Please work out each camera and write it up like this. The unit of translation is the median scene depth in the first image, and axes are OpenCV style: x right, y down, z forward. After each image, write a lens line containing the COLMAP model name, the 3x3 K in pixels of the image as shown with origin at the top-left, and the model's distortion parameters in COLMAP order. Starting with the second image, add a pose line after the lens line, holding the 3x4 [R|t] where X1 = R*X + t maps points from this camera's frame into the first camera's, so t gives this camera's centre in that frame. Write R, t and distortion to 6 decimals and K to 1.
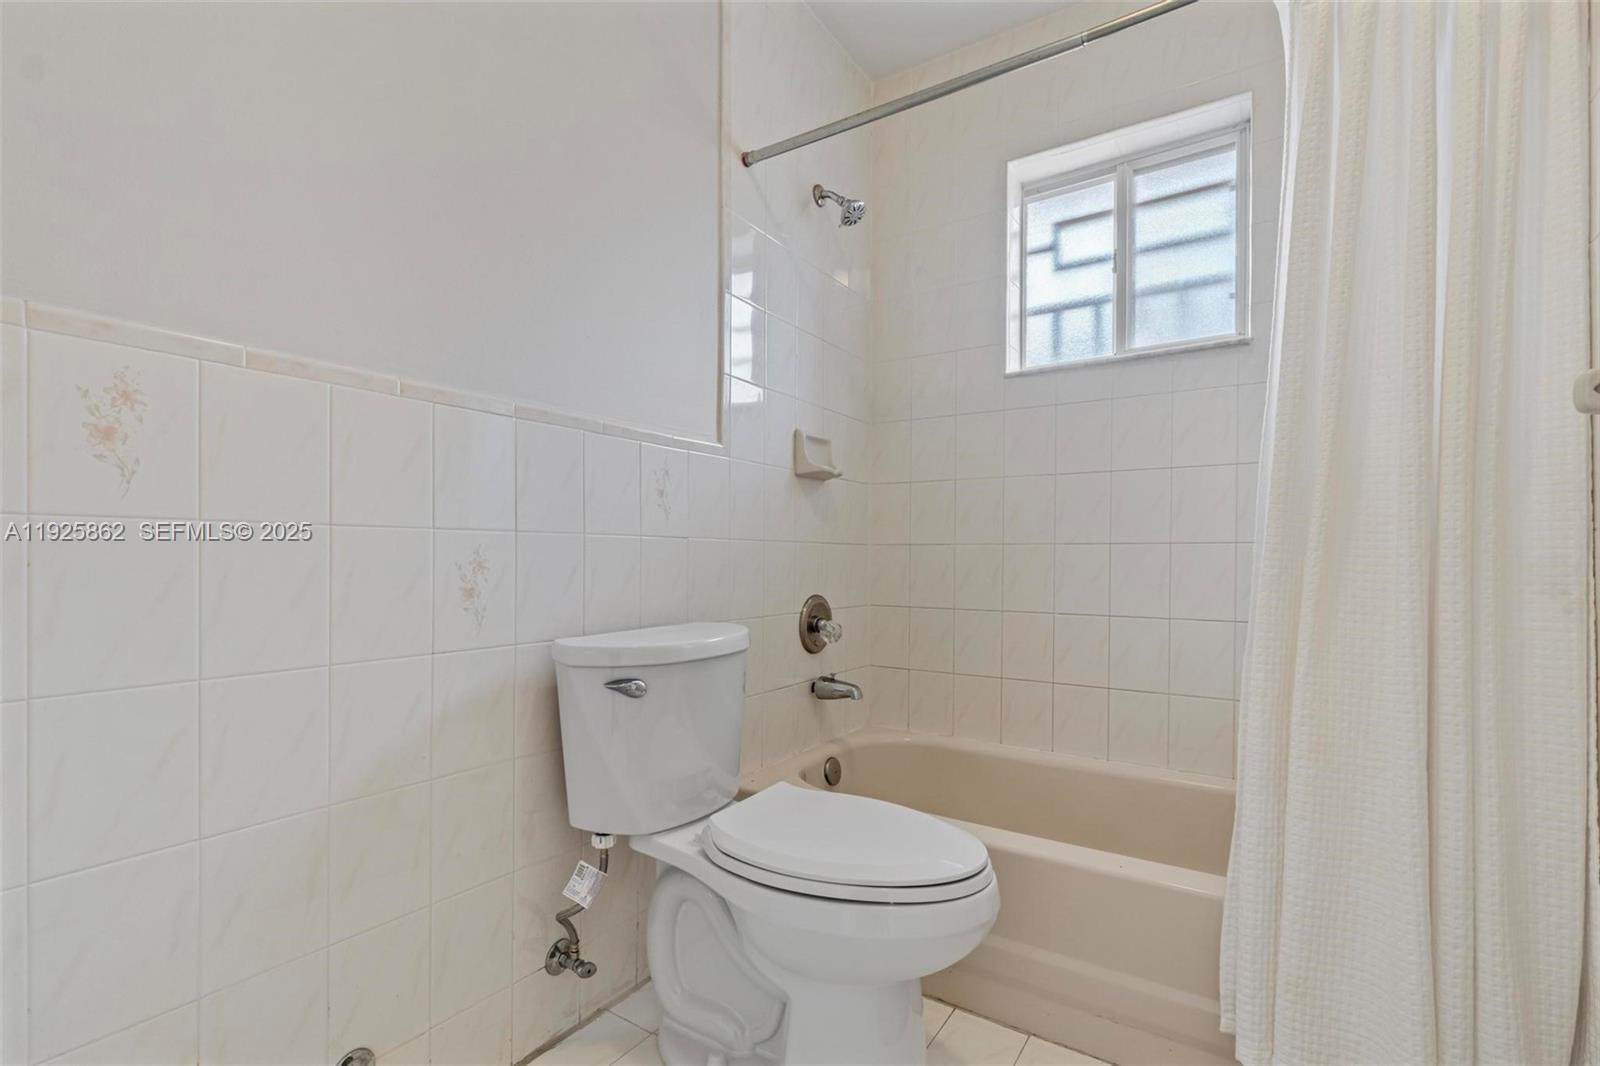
lens RADIAL K [[720.3, 0, 820.4], [0, 720.3, 566.3], [0, 0, 1]] dist [-0.002787, -0.002041]
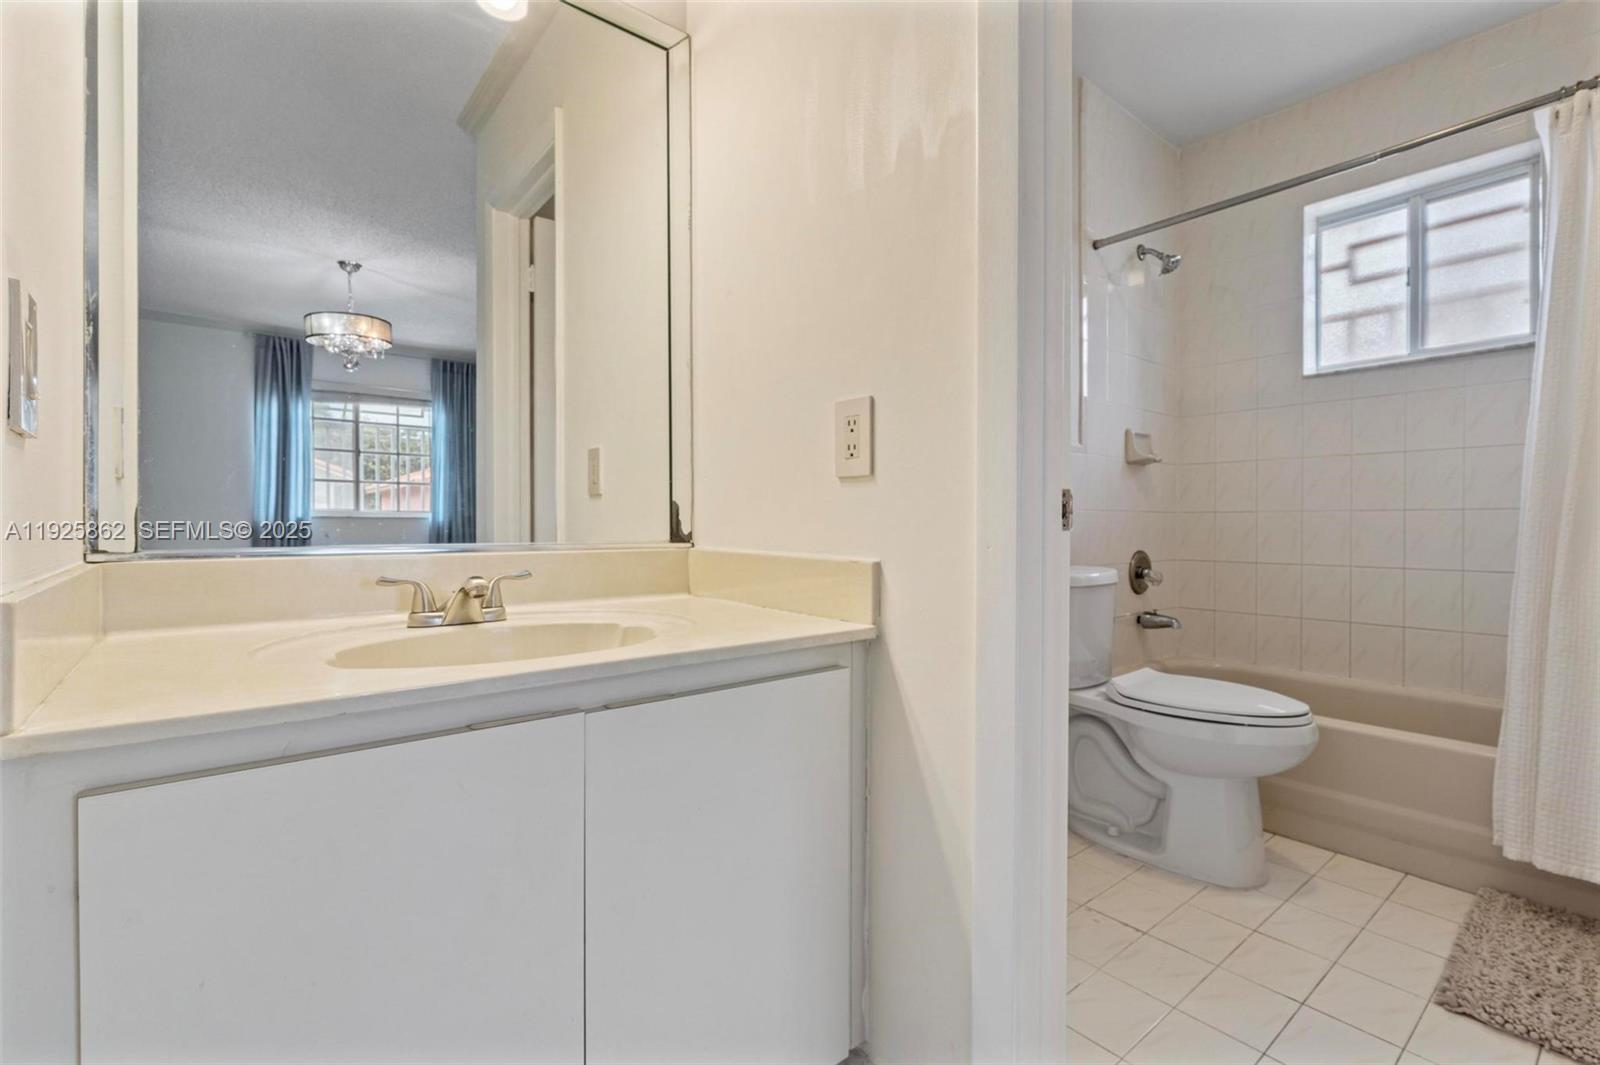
lens RADIAL K [[720.3, 0, 805.2], [0, 720.3, 528.7], [0, 0, 1]] dist [-0.002787, -0.002041]
pose [[0.948682, -0.004189, -0.316204, -0.176105], [0.002965, 0.999986, -0.004353, 0.003193], [0.316218, 0.003192, 0.948681, -0.473116]]
